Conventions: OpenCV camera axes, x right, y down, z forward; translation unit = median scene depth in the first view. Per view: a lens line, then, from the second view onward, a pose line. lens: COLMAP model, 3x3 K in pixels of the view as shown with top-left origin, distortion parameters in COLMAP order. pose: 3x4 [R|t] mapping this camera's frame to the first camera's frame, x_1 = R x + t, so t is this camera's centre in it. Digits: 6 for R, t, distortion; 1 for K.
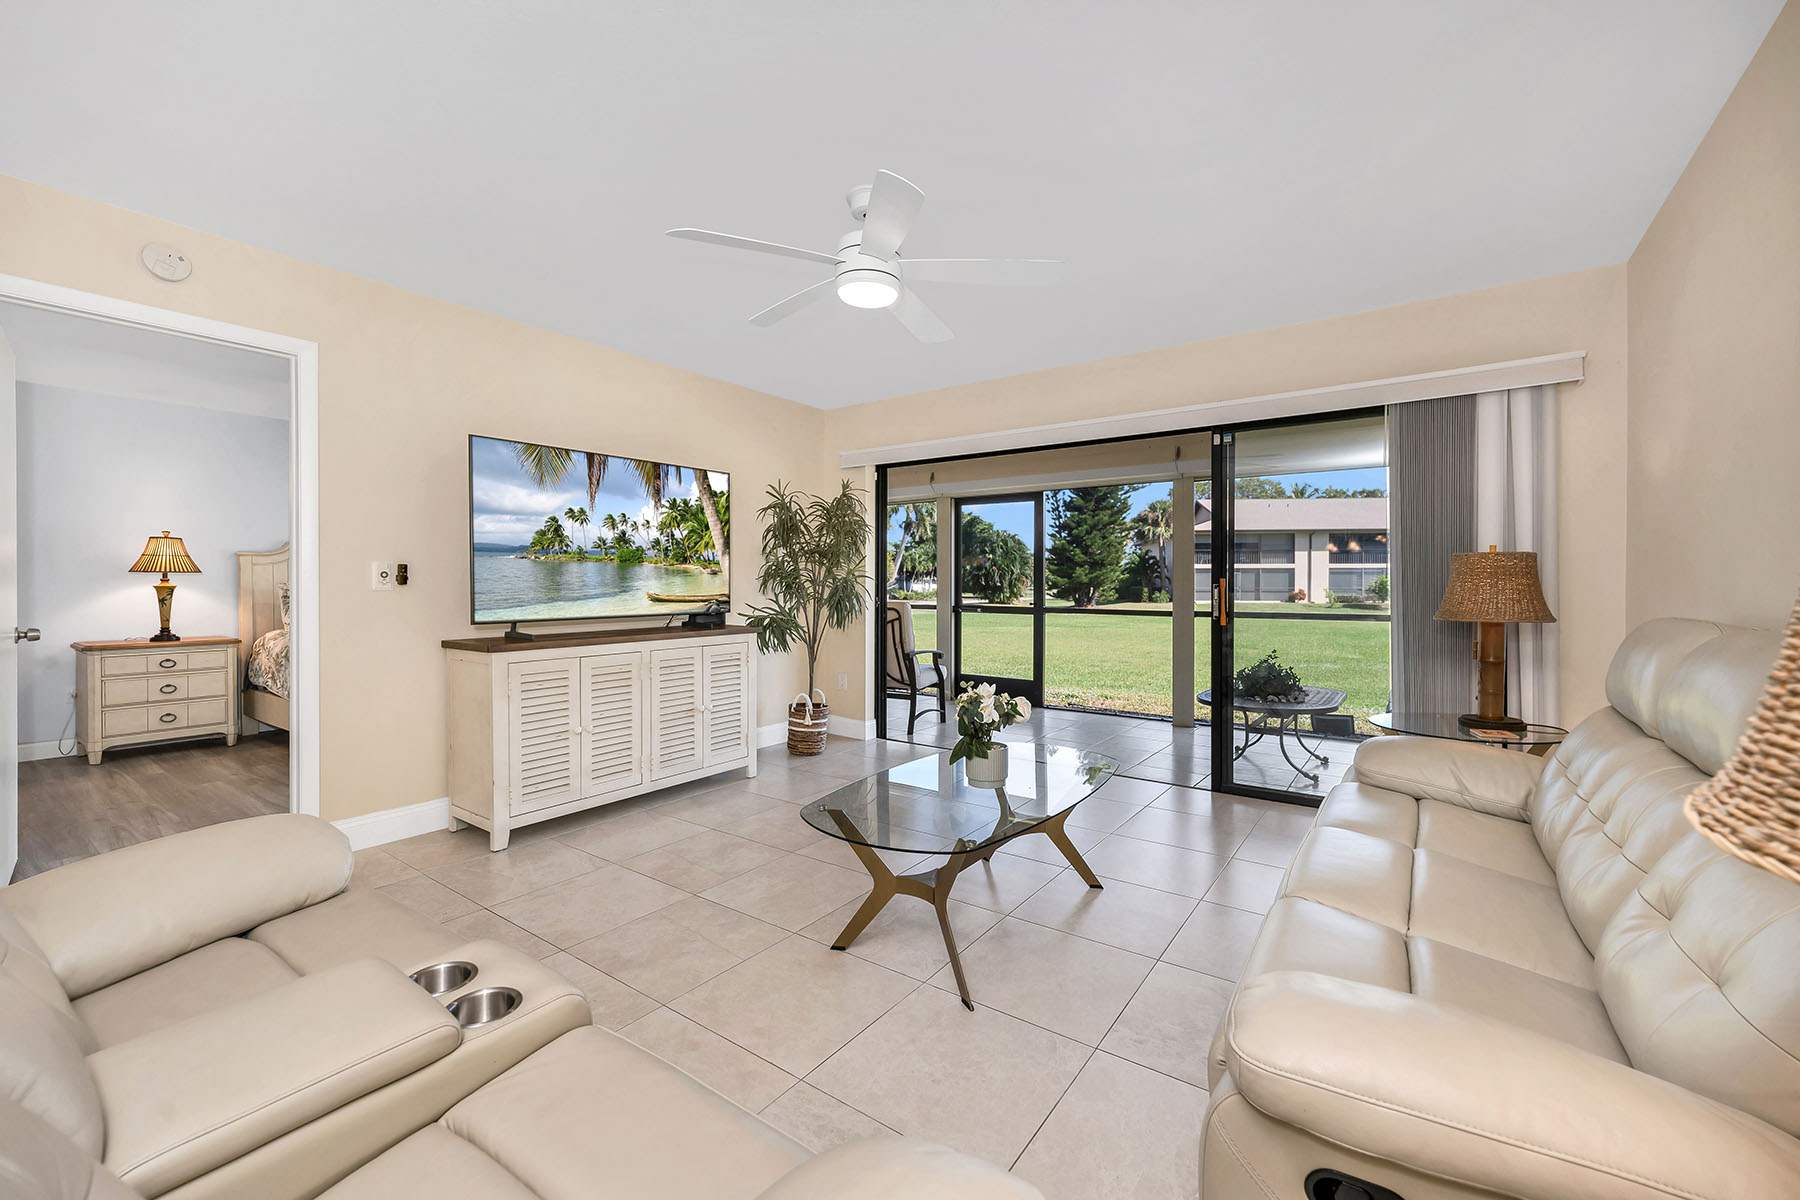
lens RADIAL K [[723.3, 0, 892.0], [0, 723.3, 591.5], [0, 0, 1]] dist [-0.001385, 0.001334]
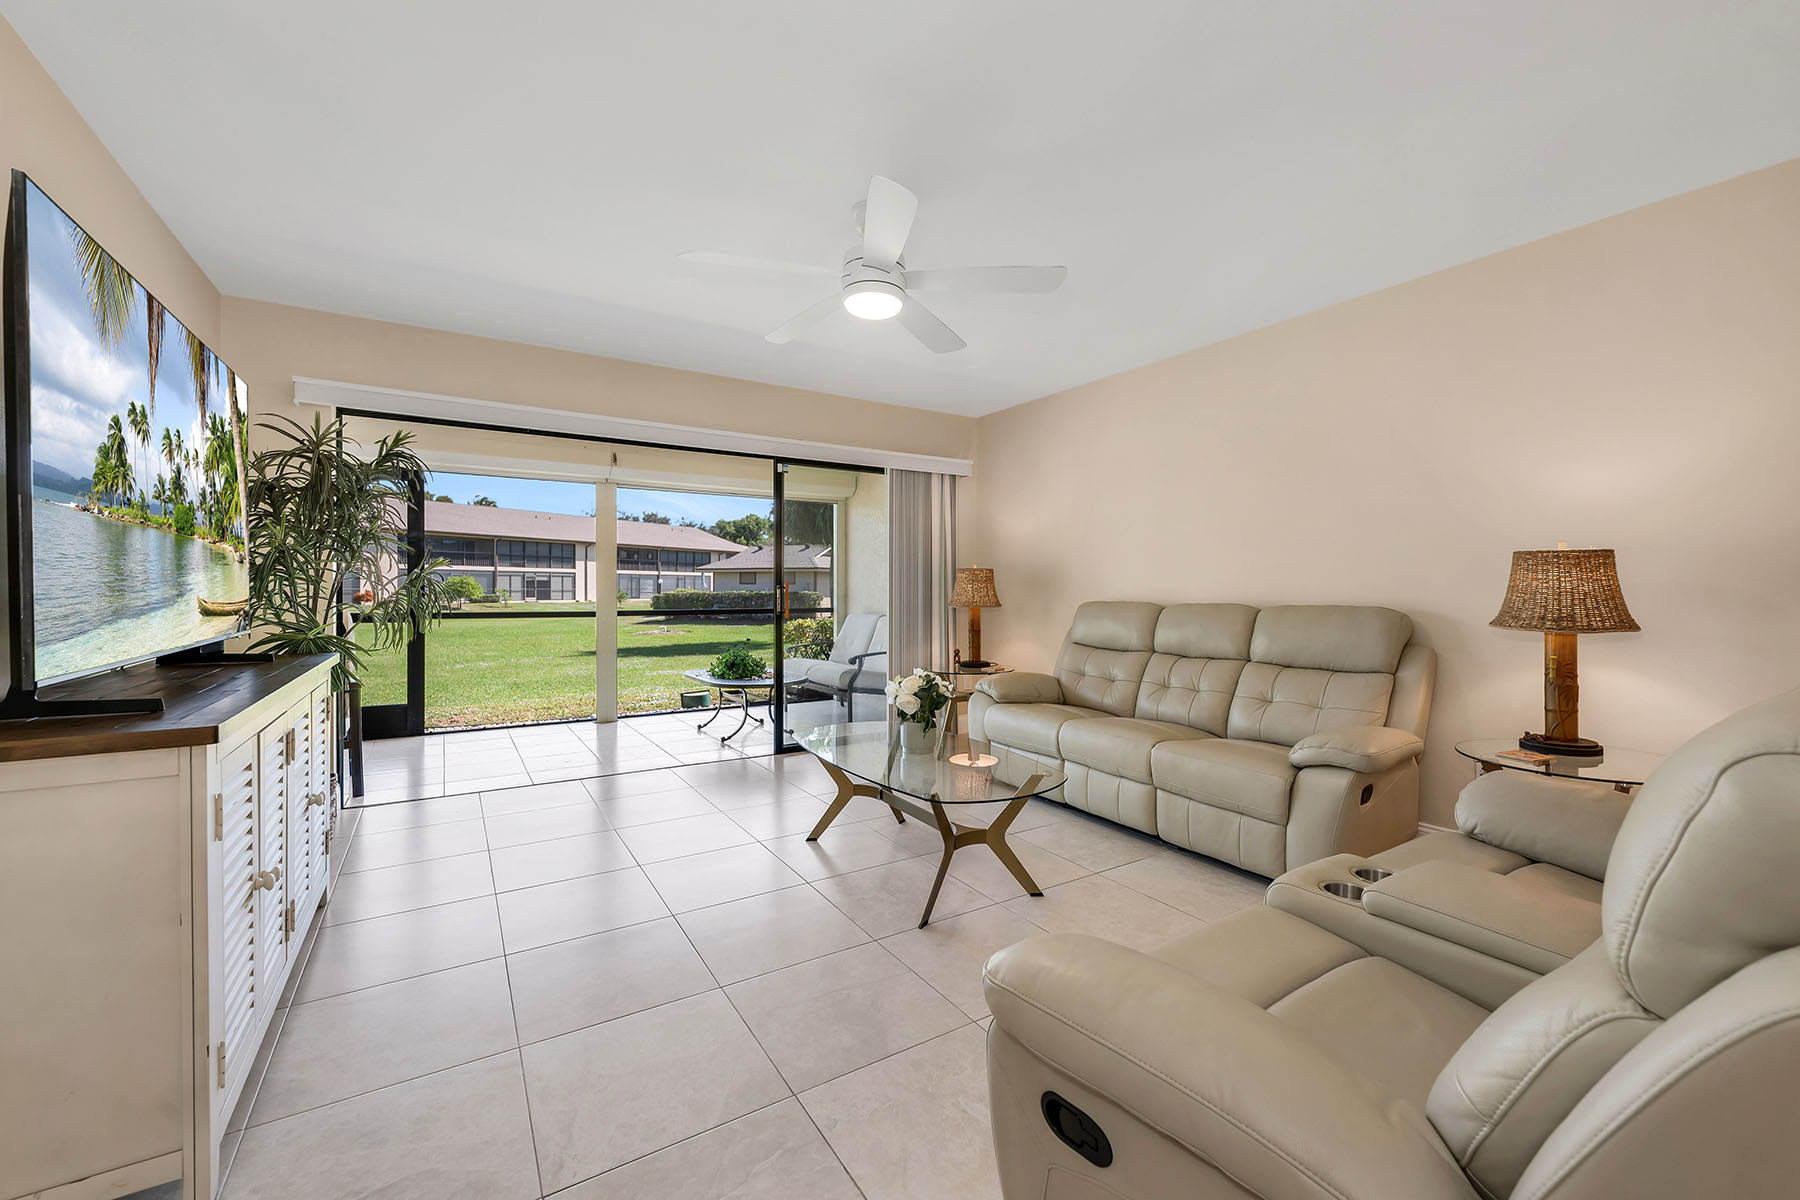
lens RADIAL K [[721.9, 0, 884.7], [0, 721.9, 603.5], [0, 0, 1]] dist [-0.002680, 0.001539]
pose [[0.376722, -0.017773, 0.926156, -0.484488], [0.003555, 0.999836, 0.017741, -0.000099], [-0.926320, -0.003391, 0.376723, 0.294213]]
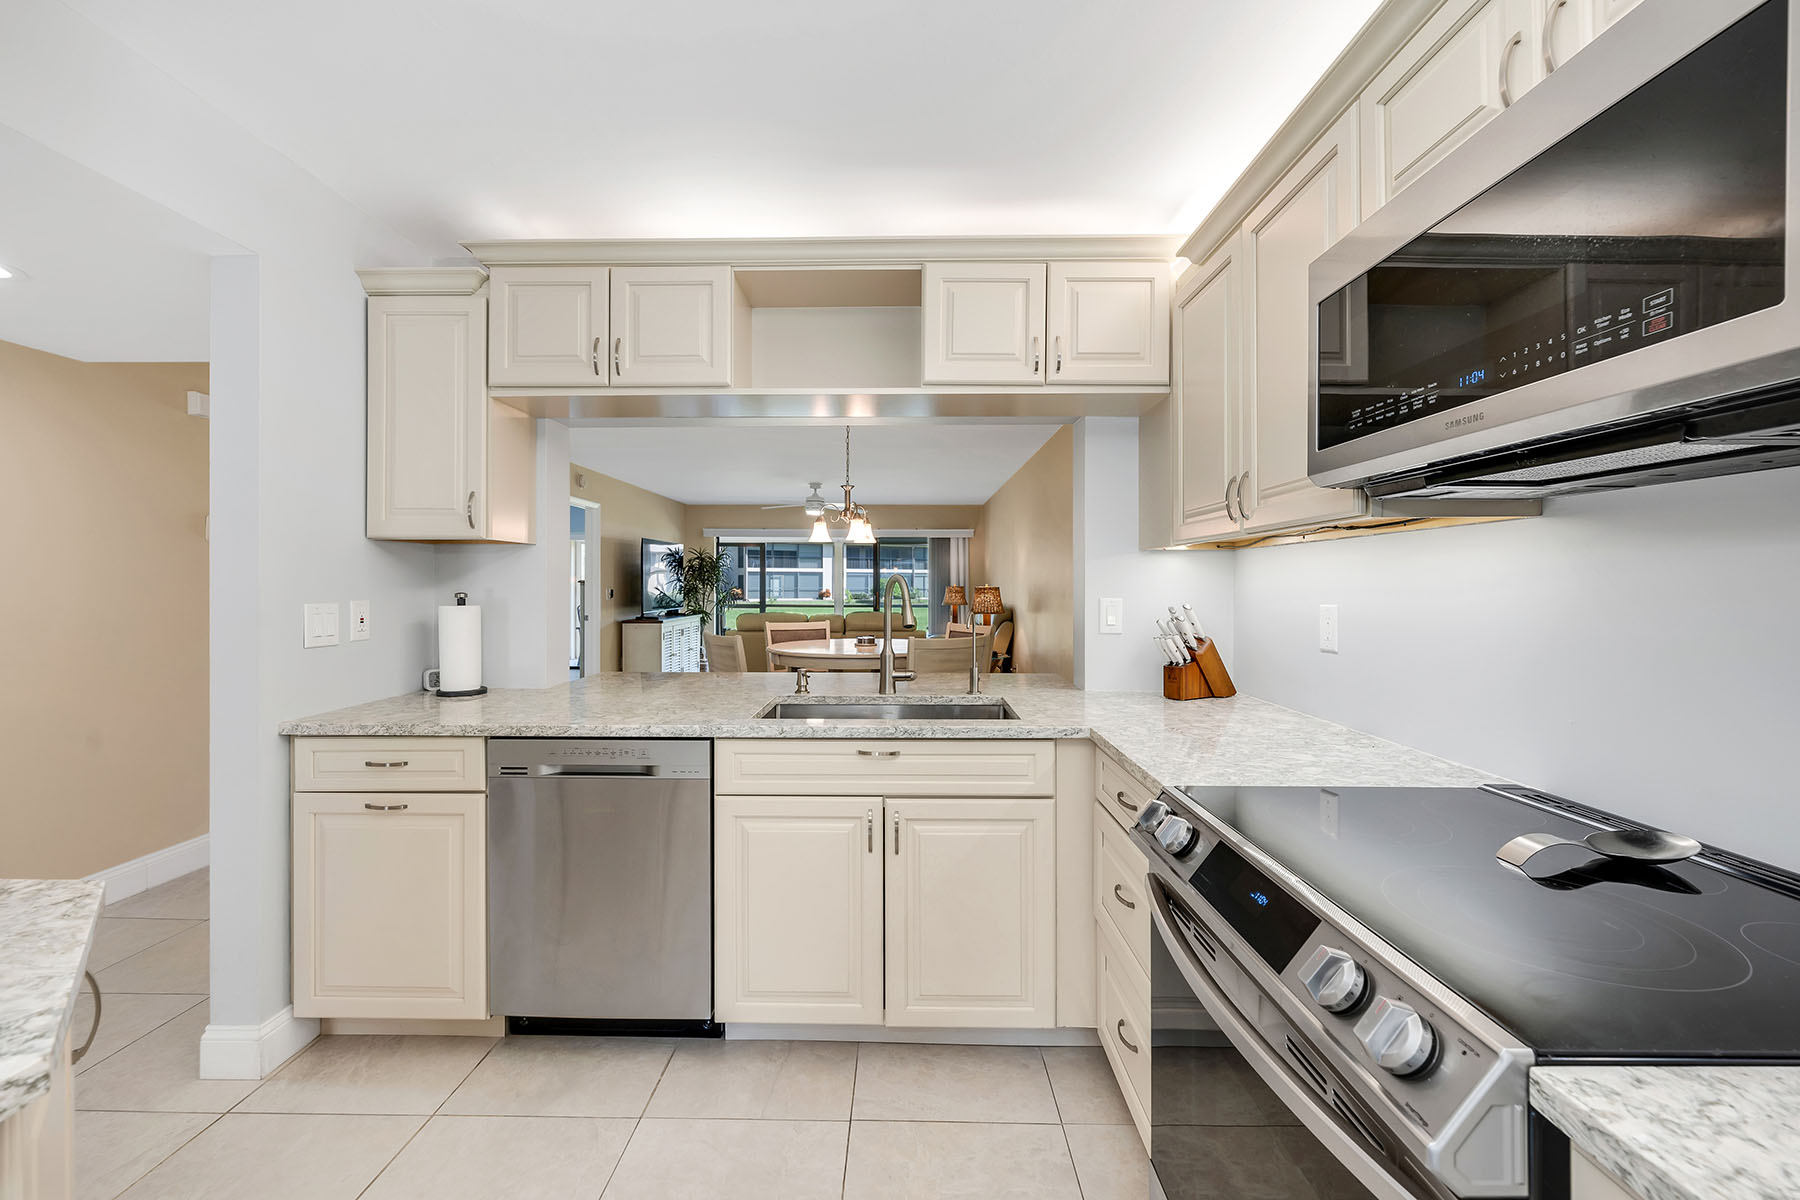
lens RADIAL K [[731.5, 0, 898.6], [0, 731.5, 589.9], [0, 0, 1]] dist [0.000900, -0.000980]
pose [[0.806902, -0.005374, 0.590660, -0.871305], [0.005816, 0.999982, 0.001152, -0.021808], [-0.590656, 0.002506, 0.806920, -1.000233]]
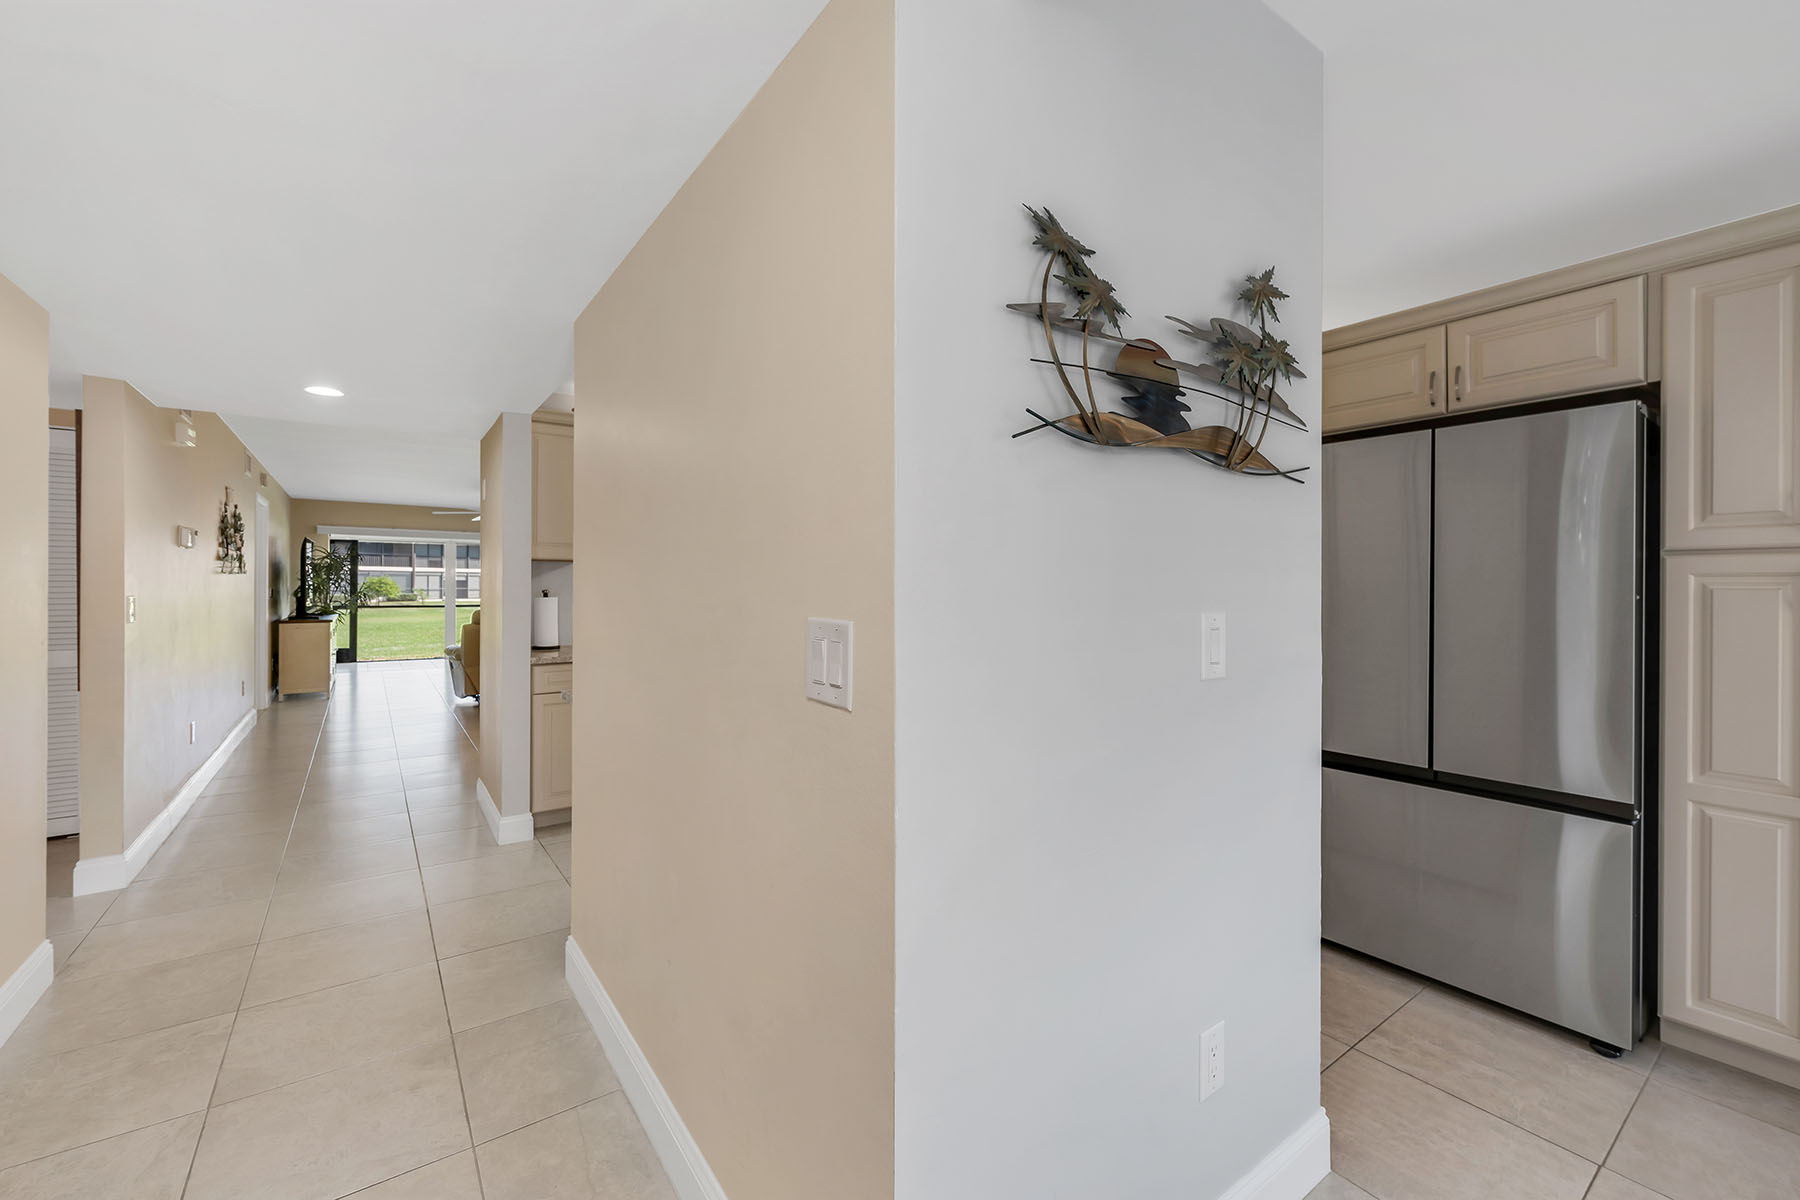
lens RADIAL K [[721.9, 0, 895.9], [0, 721.9, 582.8], [0, 0, 1]] dist [-0.002680, 0.001539]
pose [[0.292284, 0.004430, 0.956321, -1.509377], [0.005037, 0.999968, -0.006171, -0.021460], [-0.956318, 0.006621, 0.292253, -1.064446]]
